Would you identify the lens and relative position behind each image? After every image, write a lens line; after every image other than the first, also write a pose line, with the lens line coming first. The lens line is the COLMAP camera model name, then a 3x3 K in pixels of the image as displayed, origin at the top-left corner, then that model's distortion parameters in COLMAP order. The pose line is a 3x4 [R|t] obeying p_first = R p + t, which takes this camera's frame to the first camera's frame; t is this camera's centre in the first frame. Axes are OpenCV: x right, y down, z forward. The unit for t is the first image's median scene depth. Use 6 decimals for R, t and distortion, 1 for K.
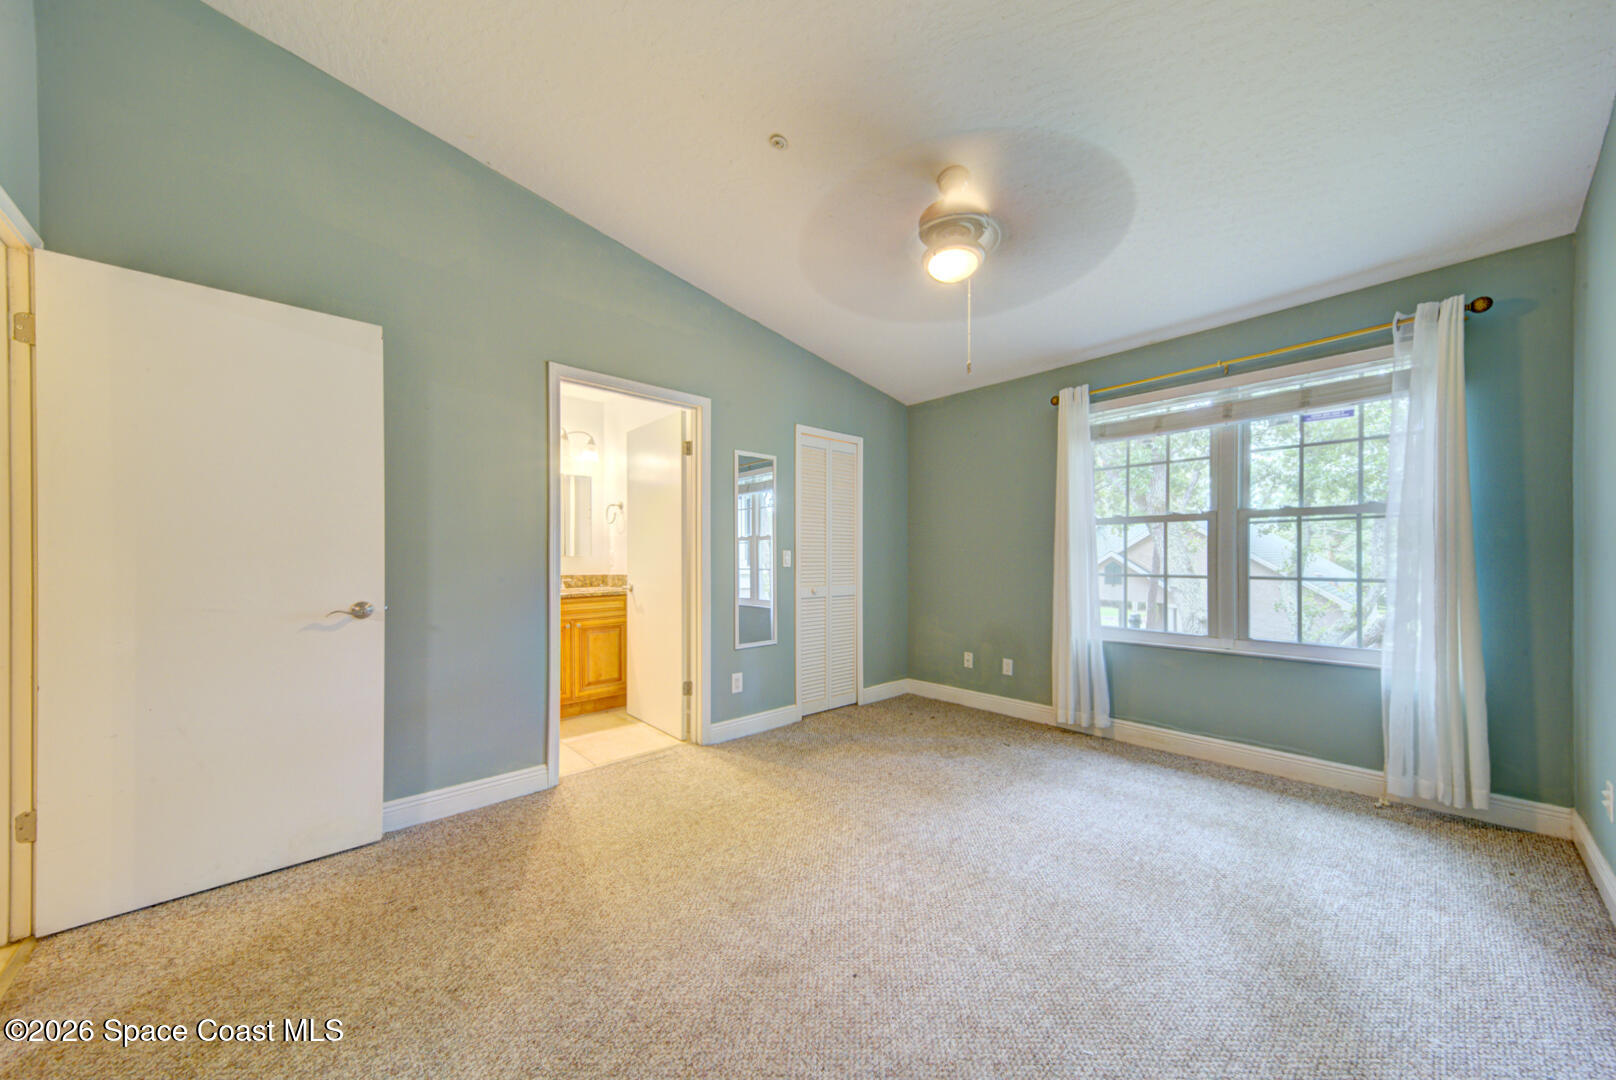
lens RADIAL K [[563.3, 0, 805.3], [0, 563.3, 554.9], [0, 0, 1]] dist [0.035172, -0.007947]
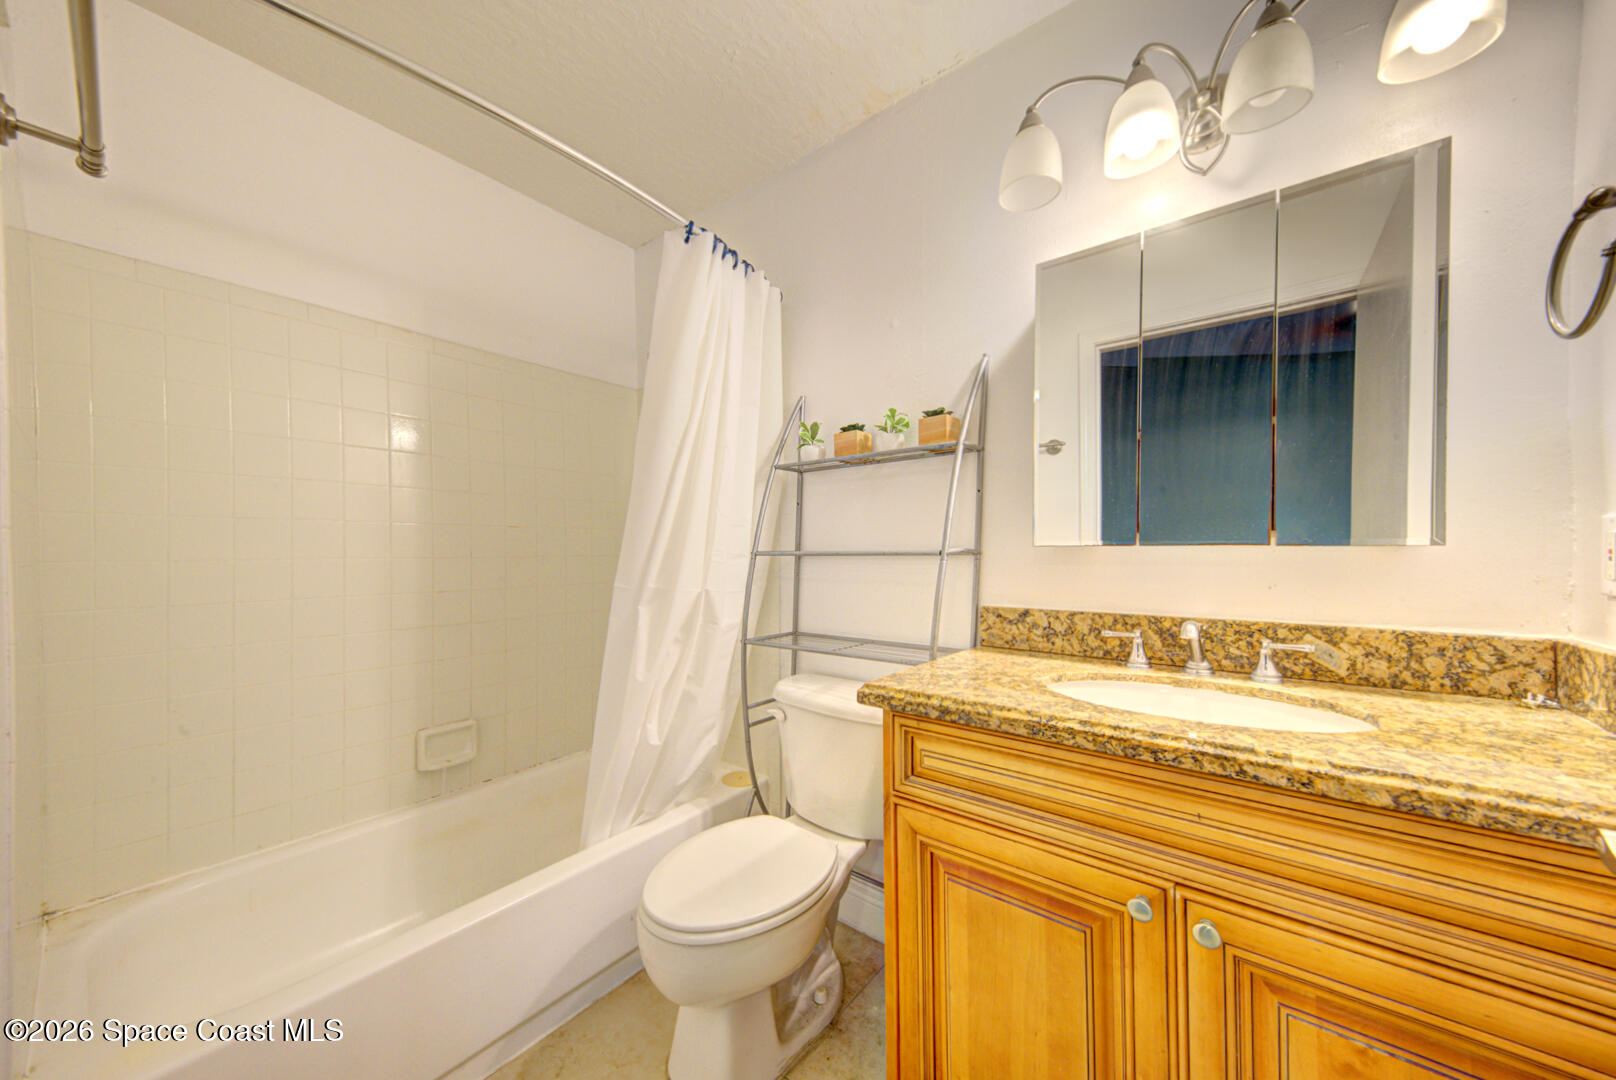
lens RADIAL K [[557.0, 0, 805.3], [0, 557.0, 556.0], [0, 0, 1]] dist [0.033971, -0.010569]
pose [[0.148019, 0.003761, -0.988977, -0.302339], [0.005995, 0.999971, 0.004700, 0.006832], [0.988966, -0.006625, 0.147992, 1.055243]]
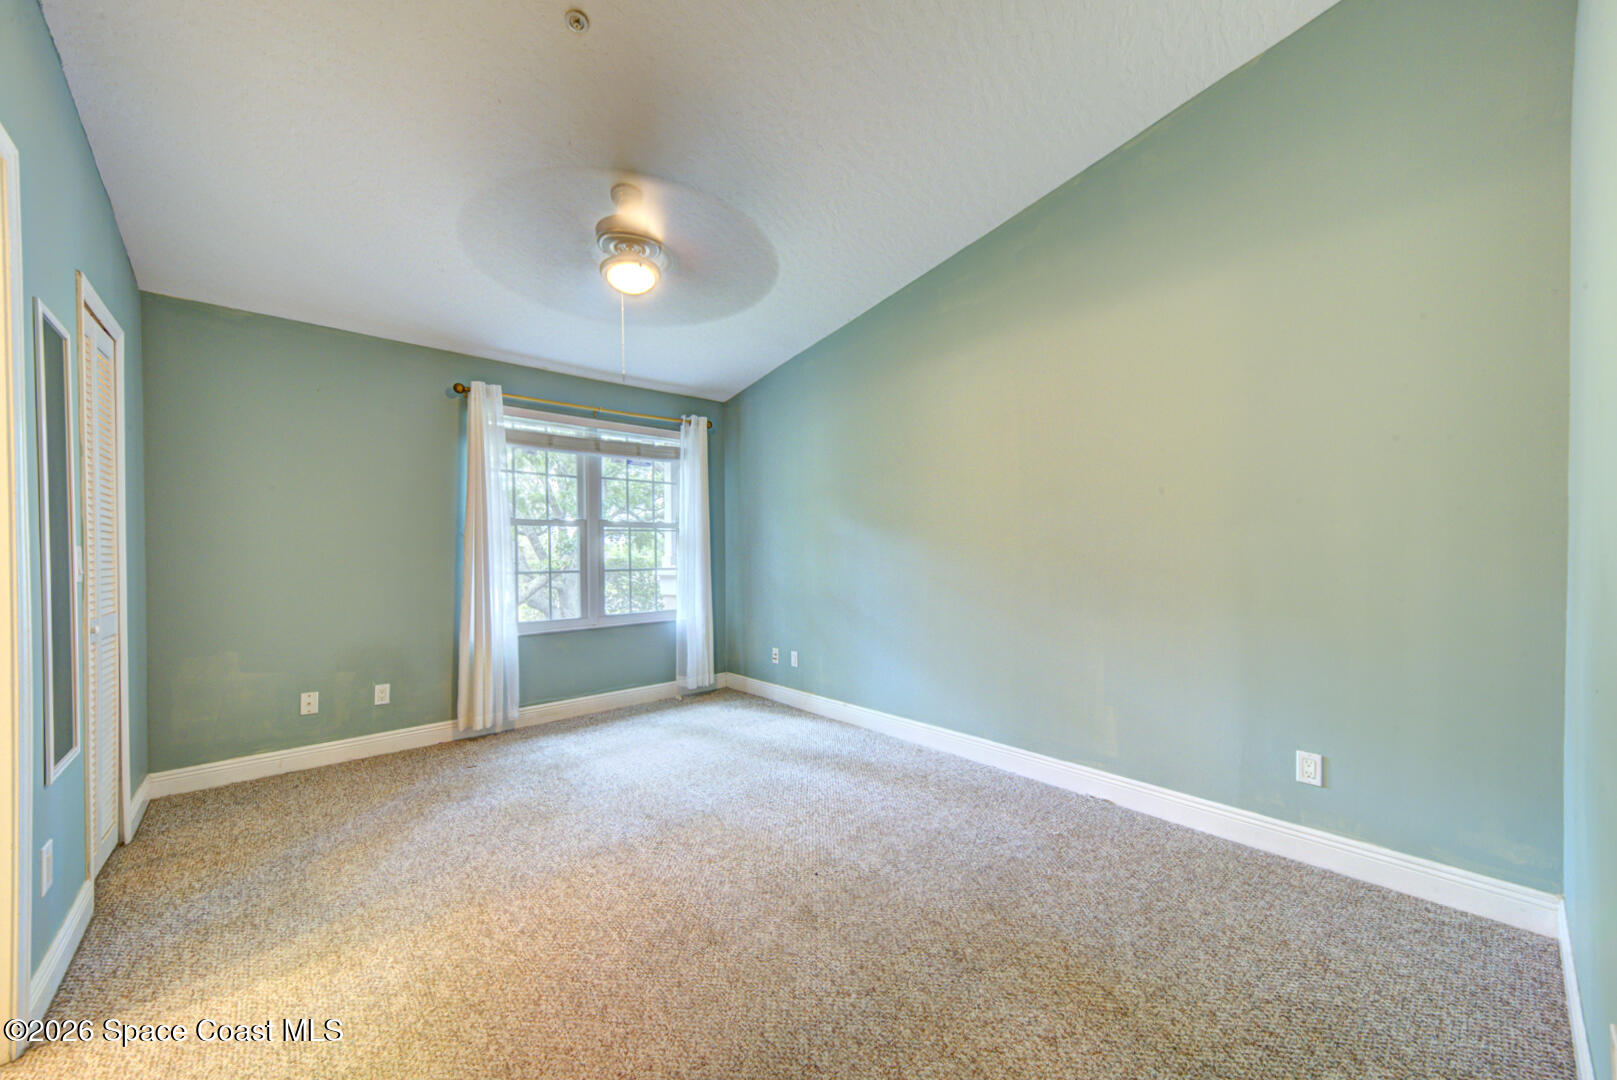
lens RADIAL K [[591.7, 0, 810.0], [0, 591.7, 557.5], [0, 0, 1]] dist [0.018442, -0.000196]
pose [[0.011267, -0.006550, 0.999915, -0.628102], [0.004965, 0.999967, 0.006495, 0.001335], [-0.999924, 0.004892, 0.011299, 0.494597]]
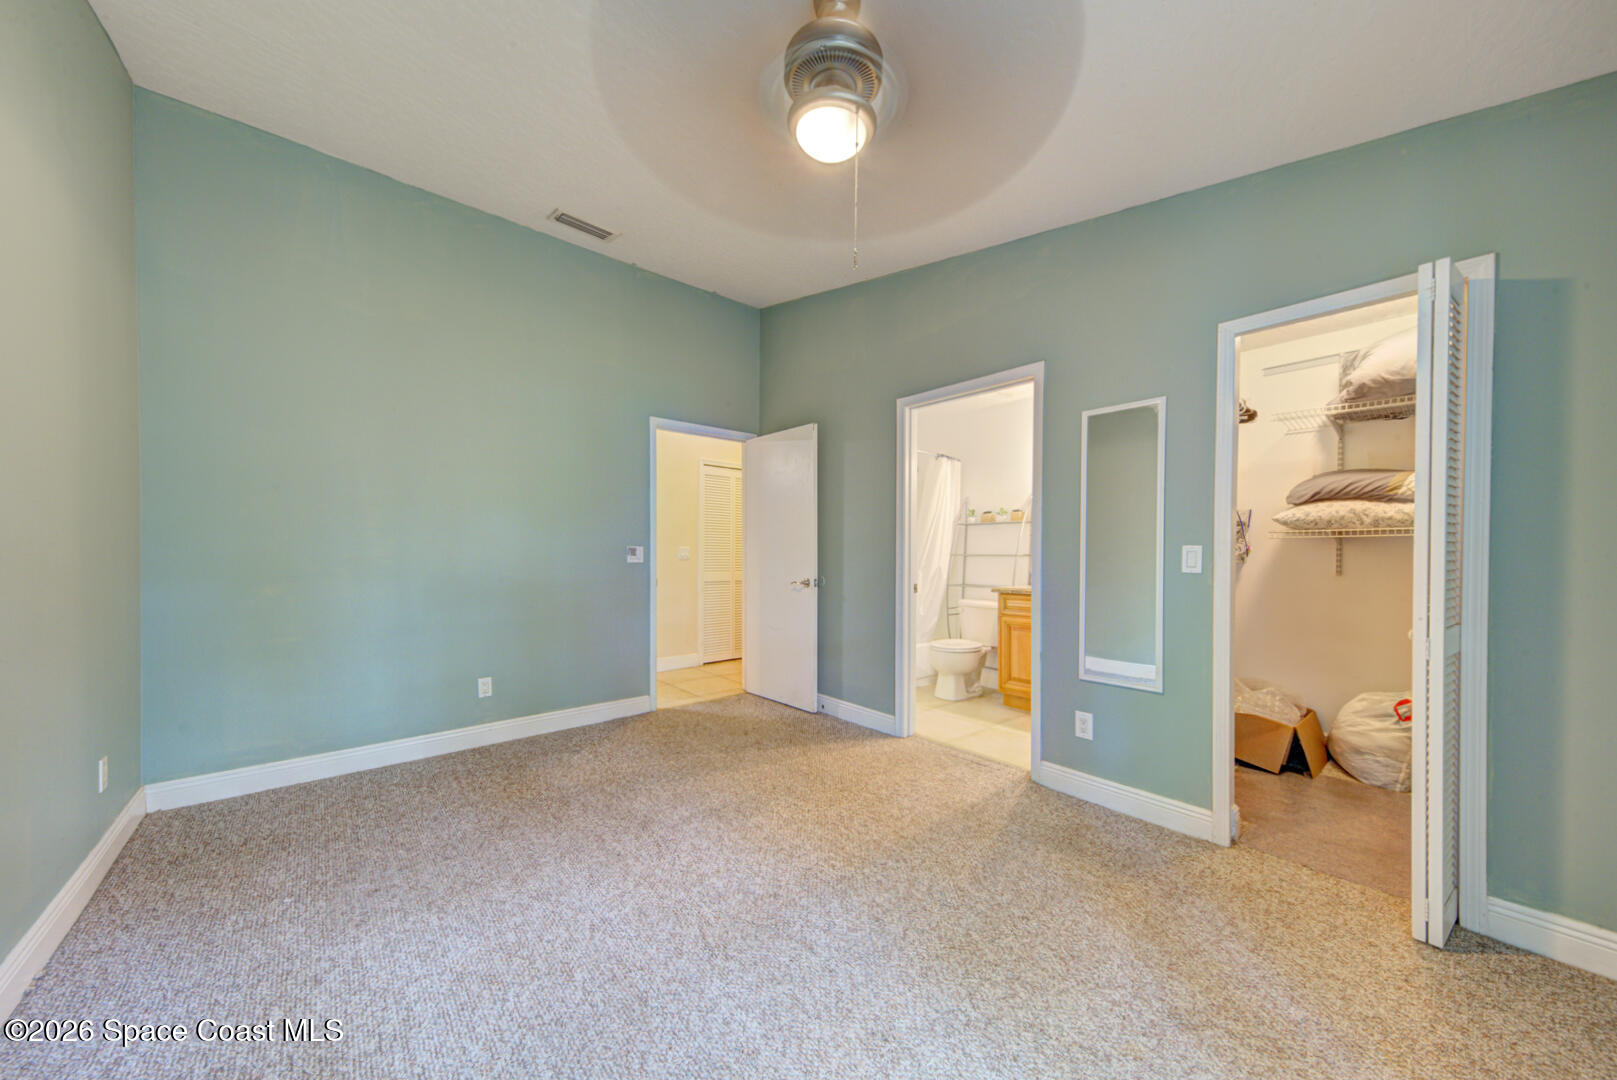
lens RADIAL K [[563.6, 0, 805.8], [0, 563.6, 554.9], [0, 0, 1]] dist [0.035172, -0.007947]
pose [[-0.035386, 0.004378, -0.999364, 0.719366], [-0.001948, 0.999988, 0.004450, 0.000371], [0.999372, 0.002104, -0.035377, 0.745143]]
